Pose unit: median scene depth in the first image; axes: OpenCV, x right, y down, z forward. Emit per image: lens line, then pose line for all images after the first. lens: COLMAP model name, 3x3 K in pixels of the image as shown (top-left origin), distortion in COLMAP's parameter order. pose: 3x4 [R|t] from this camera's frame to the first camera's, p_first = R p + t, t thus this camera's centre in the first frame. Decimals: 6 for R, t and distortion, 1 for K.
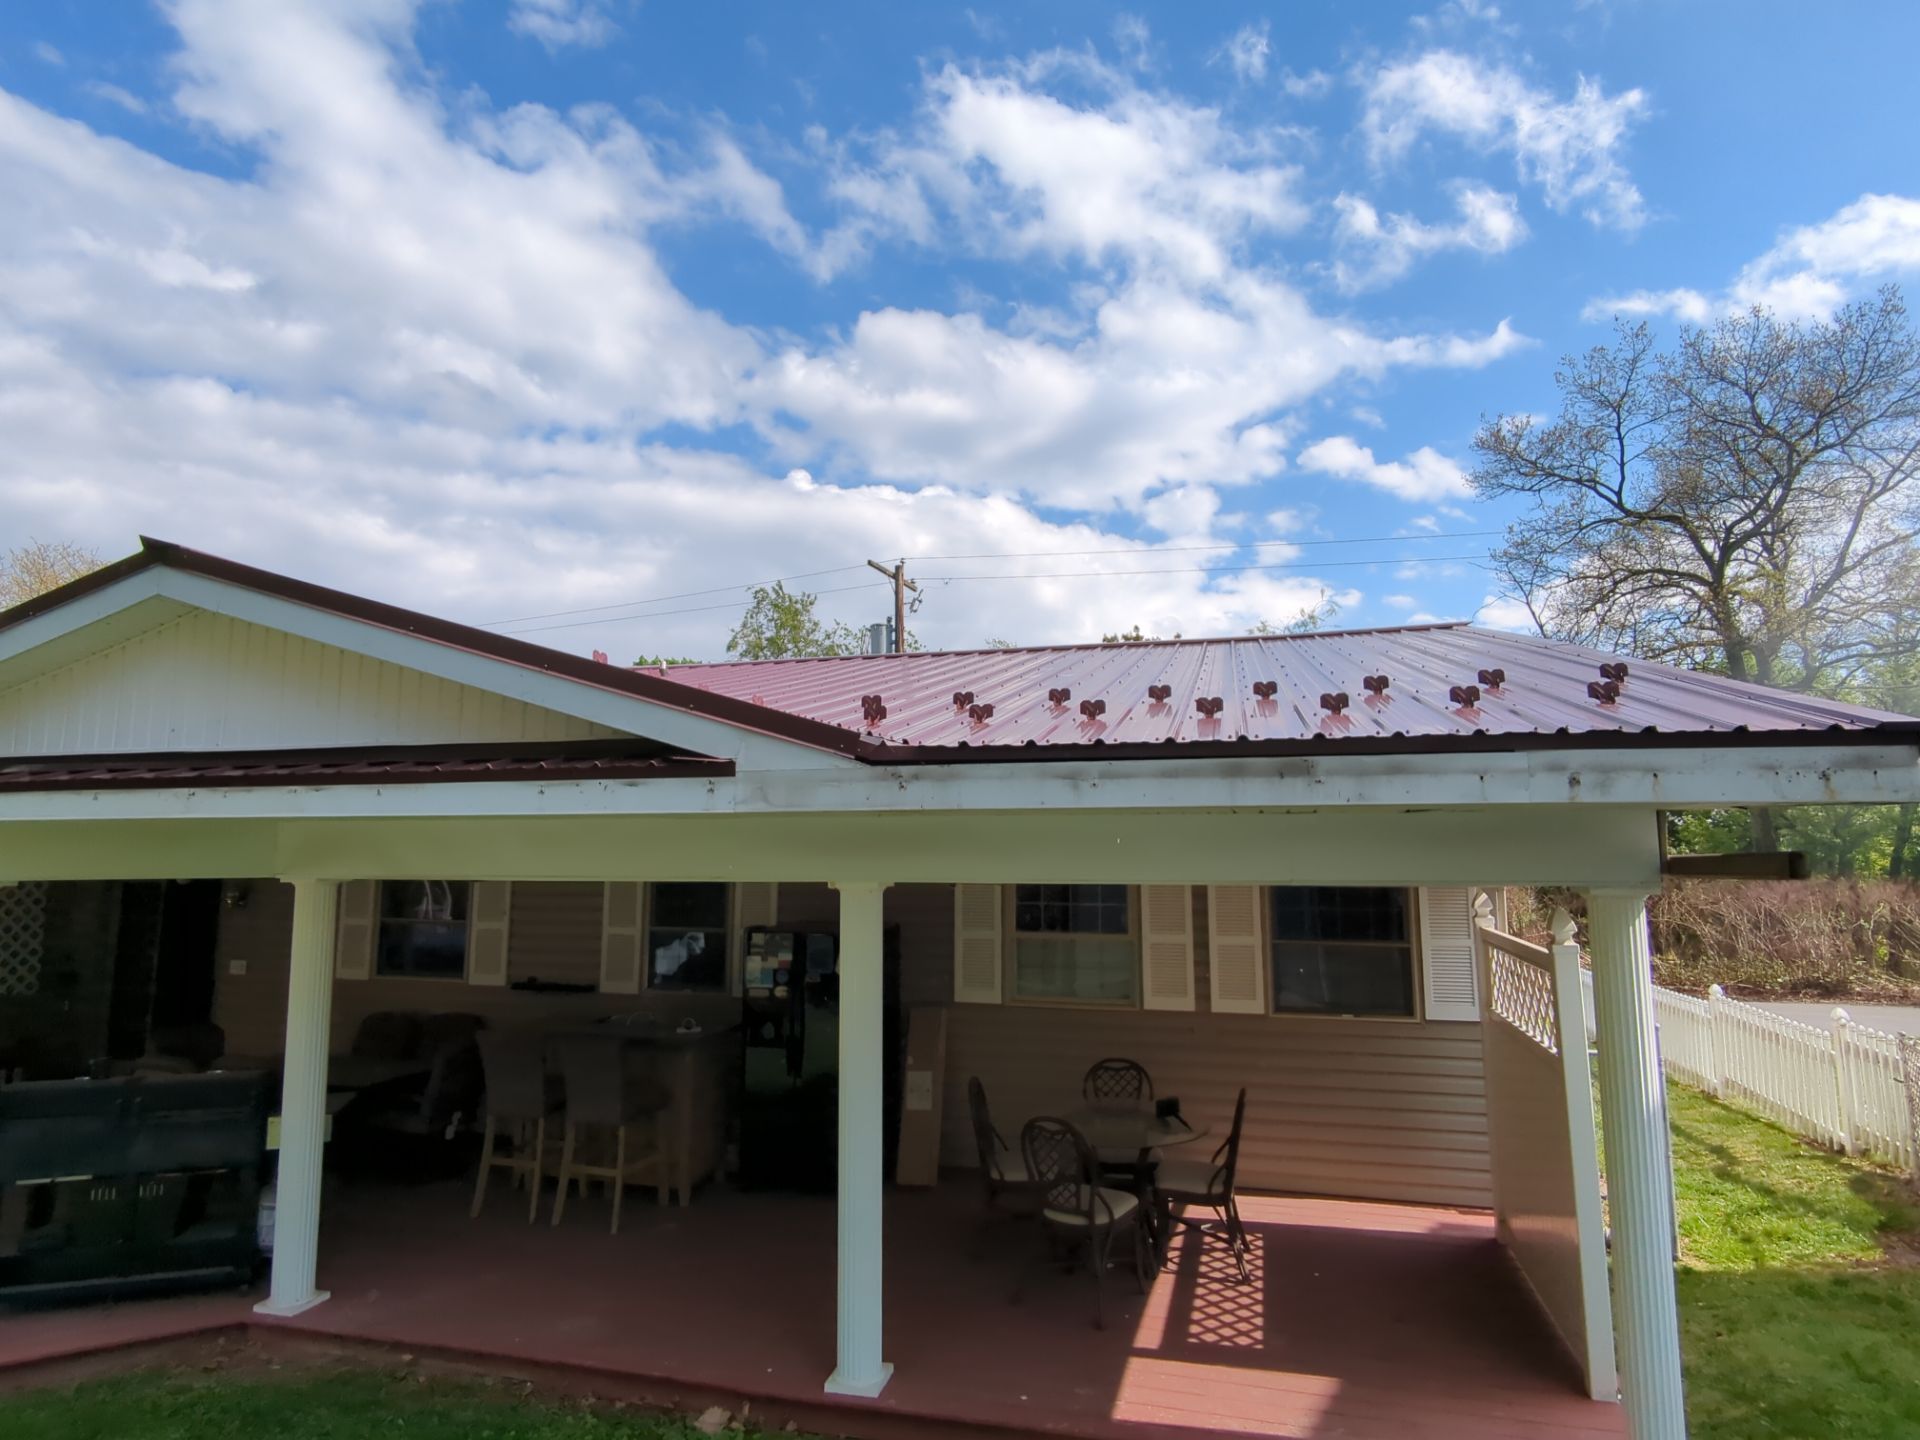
lens RADIAL K [[1062.3, 0, 963.1], [0, 1062.3, 713.1], [0, 0, 1]] dist [0.002740, -0.001687]
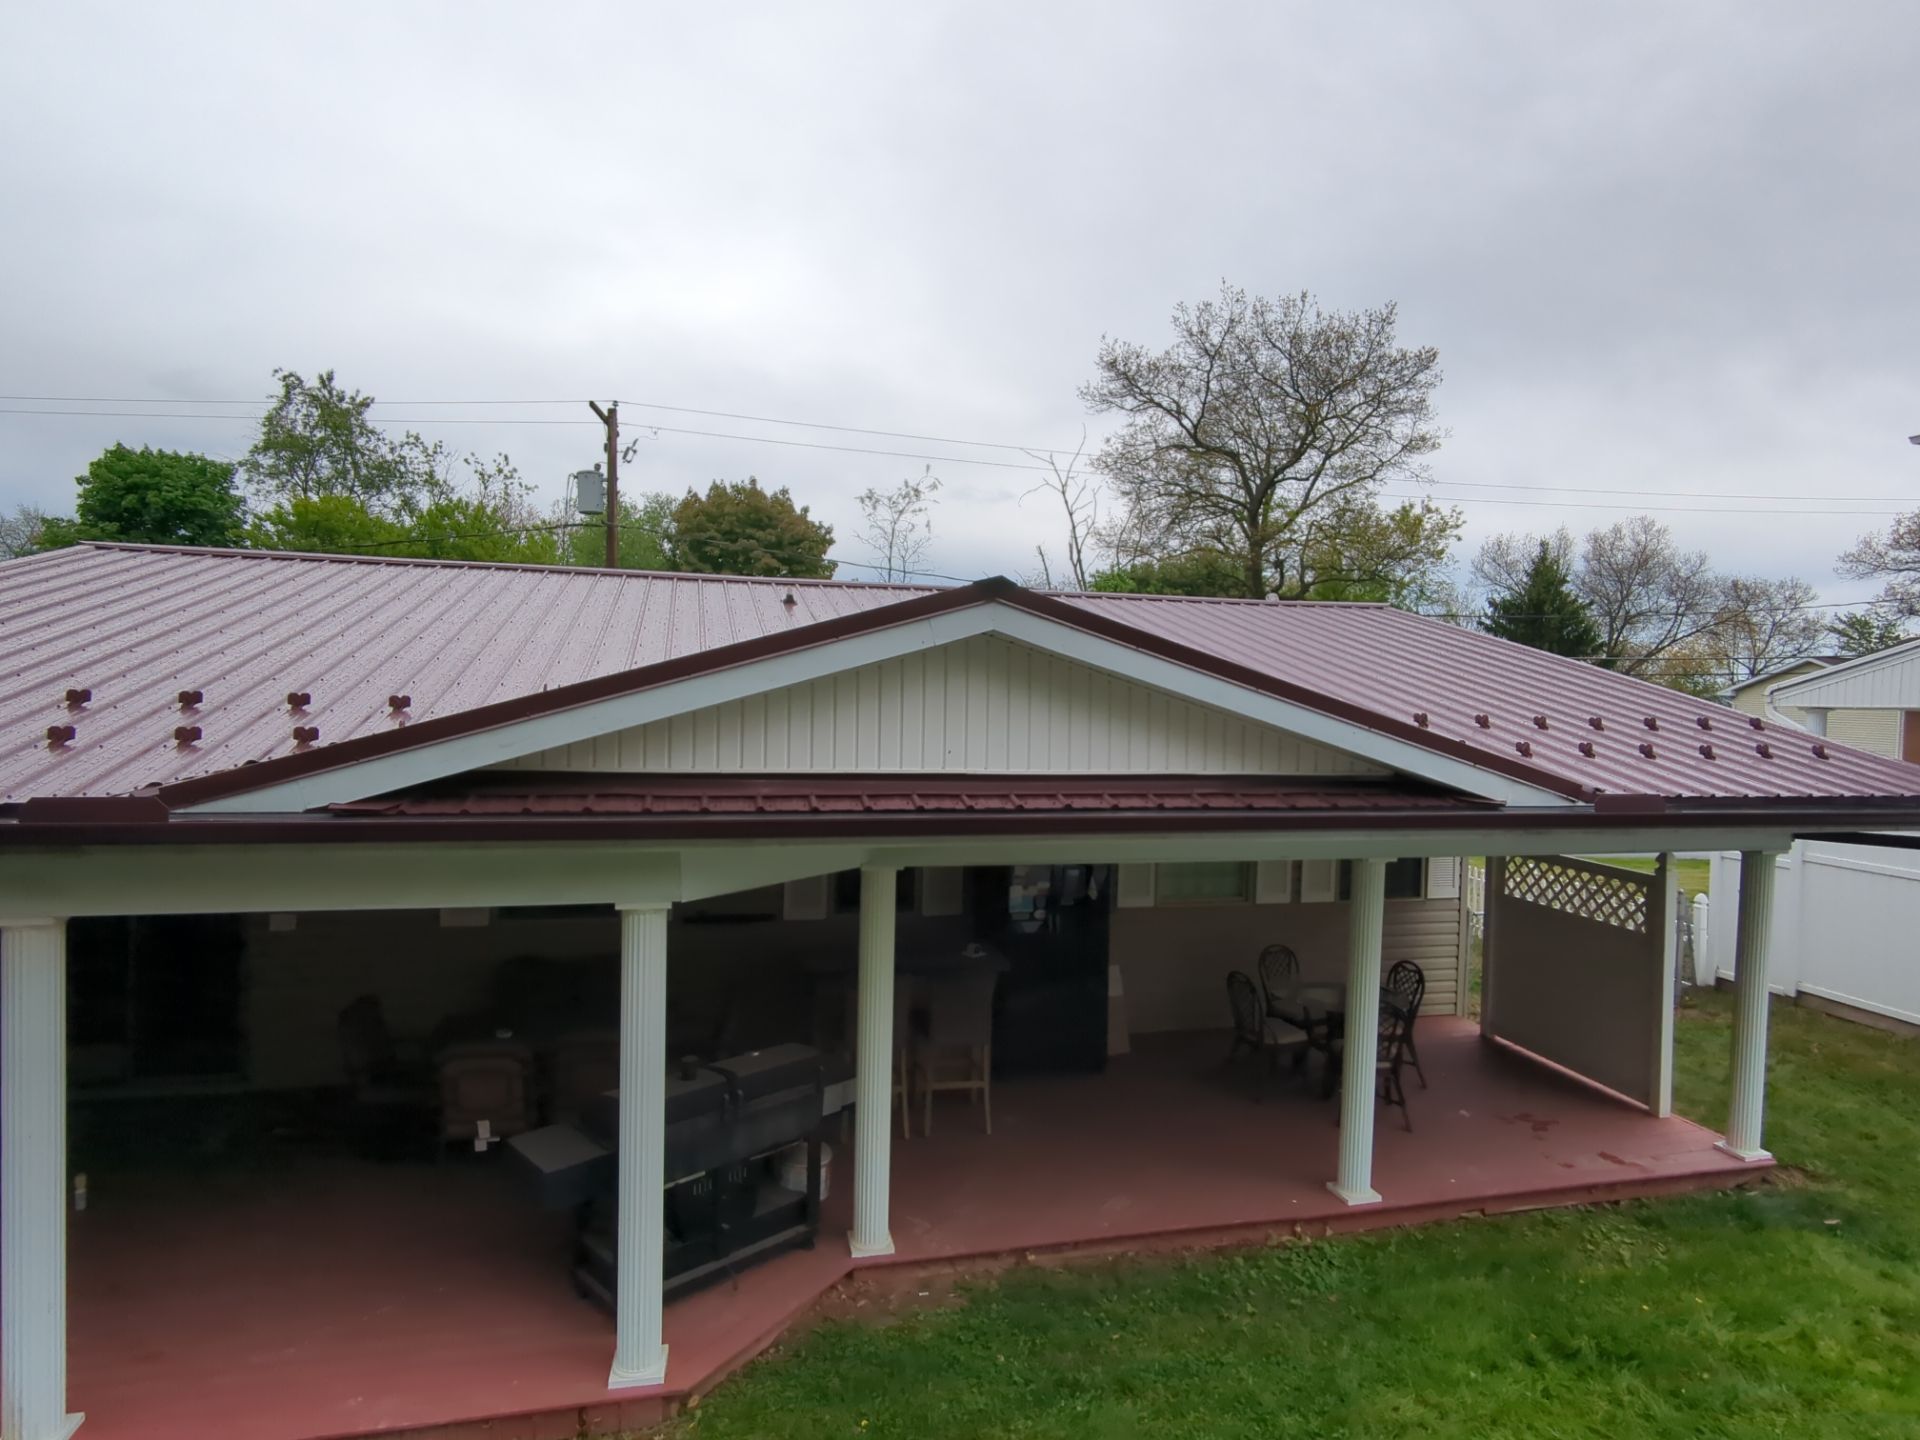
lens RADIAL K [[1062.3, 0, 963.1], [0, 1062.3, 713.1], [0, 0, 1]] dist [0.002740, -0.001687]
pose [[0.878024, 0.007470, 0.478559, -0.825726], [-0.082639, 0.987227, 0.136209, -0.110114], [-0.471429, -0.159142, 0.867426, 0.068843]]
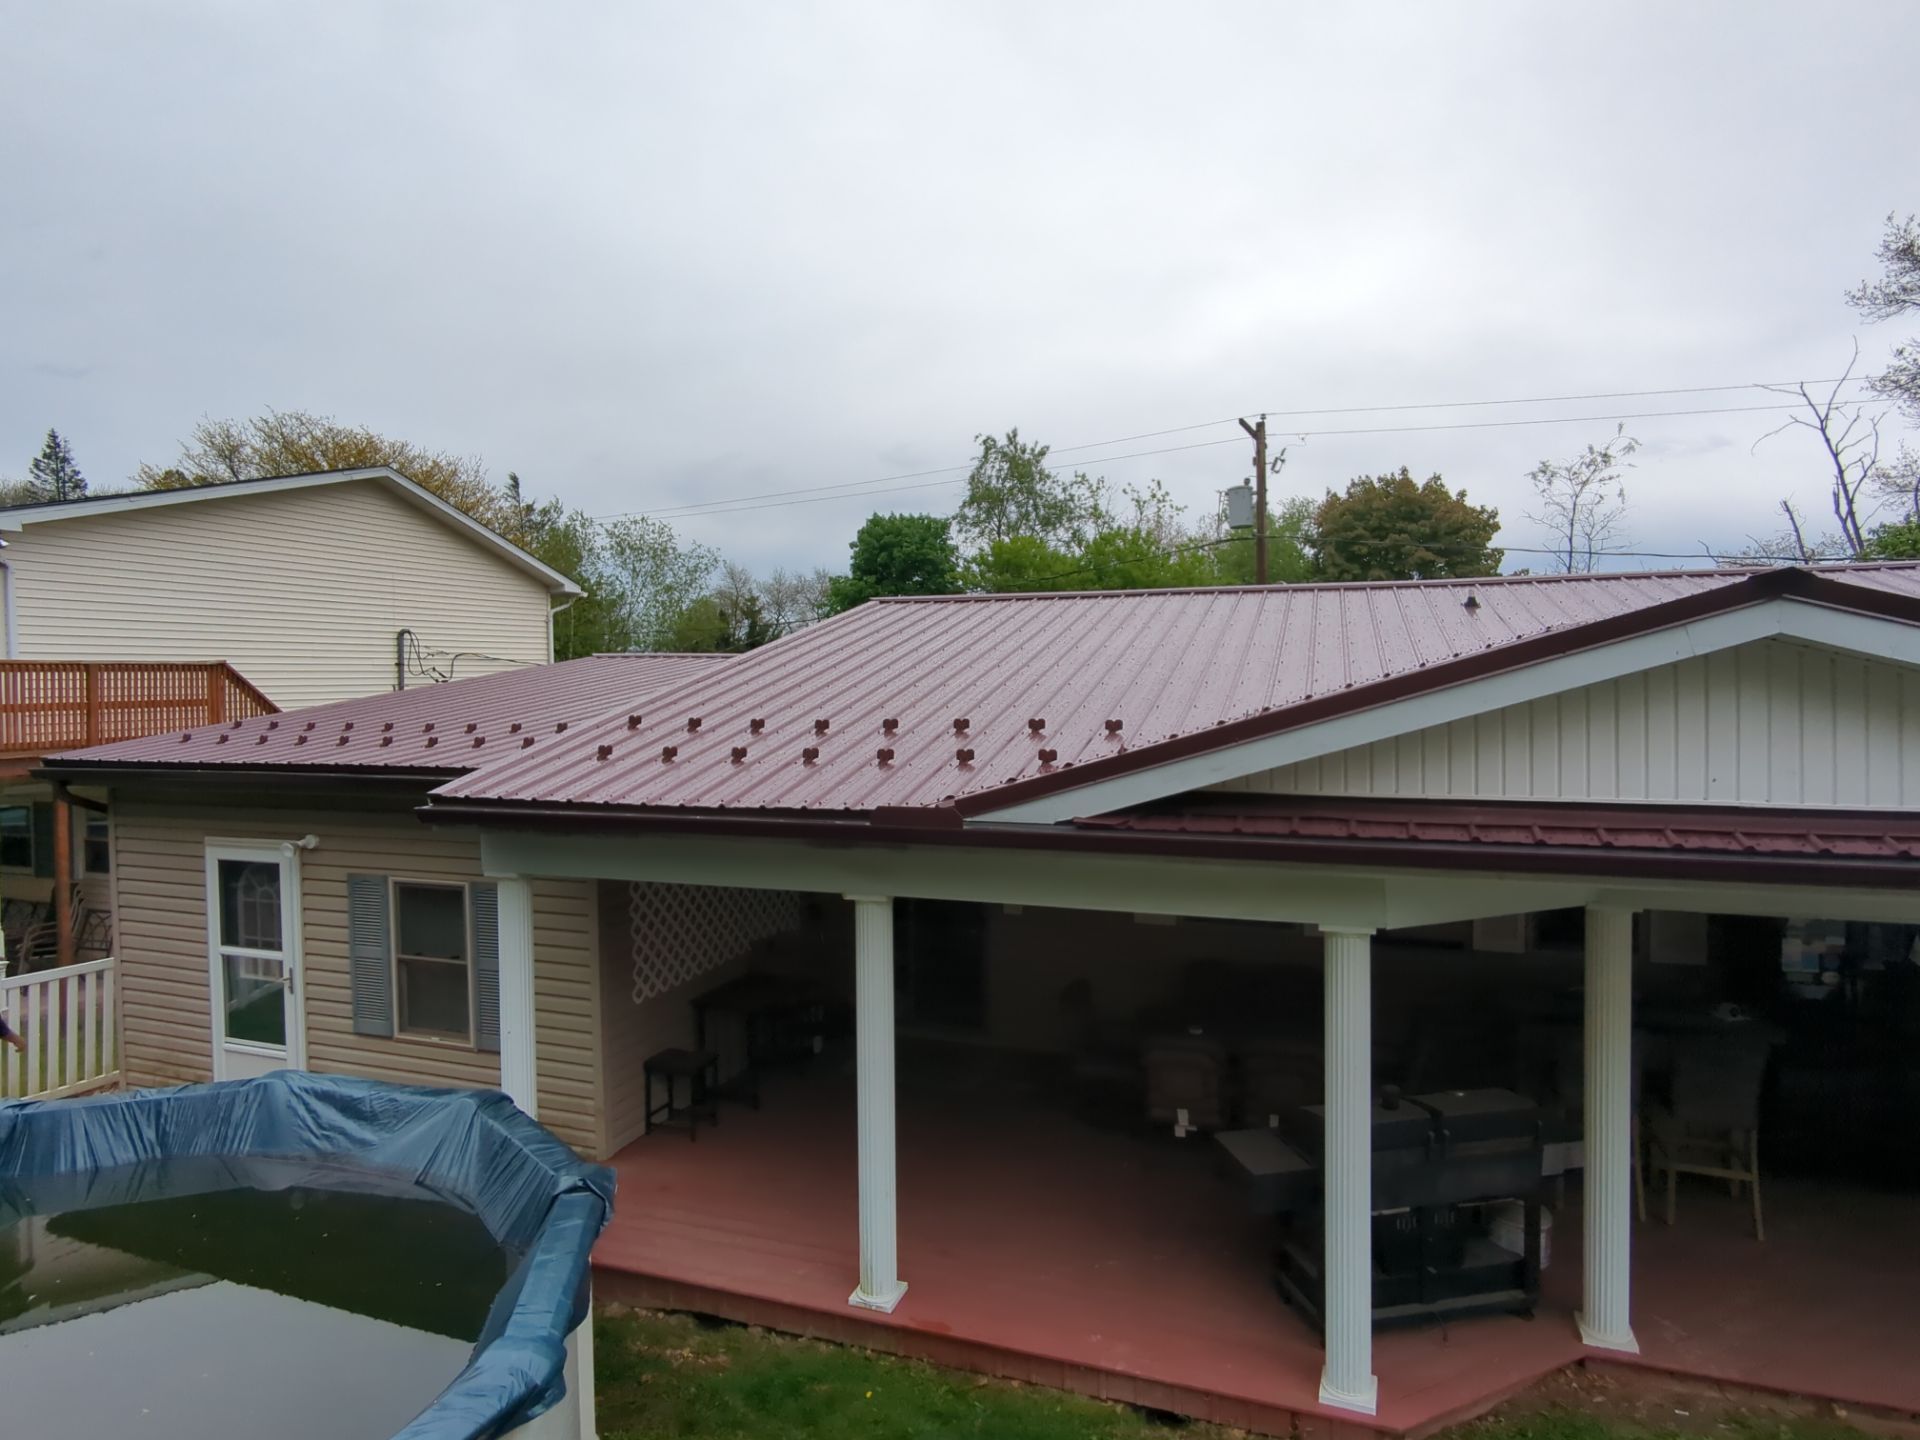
lens RADIAL K [[1062.3, 0, 963.1], [0, 1062.3, 713.1], [0, 0, 1]] dist [0.002740, -0.001687]
pose [[0.996195, -0.007803, -0.086802, -0.862950], [0.020924, 0.988268, 0.151289, -0.123727], [0.084603, -0.152530, 0.984671, 0.065159]]
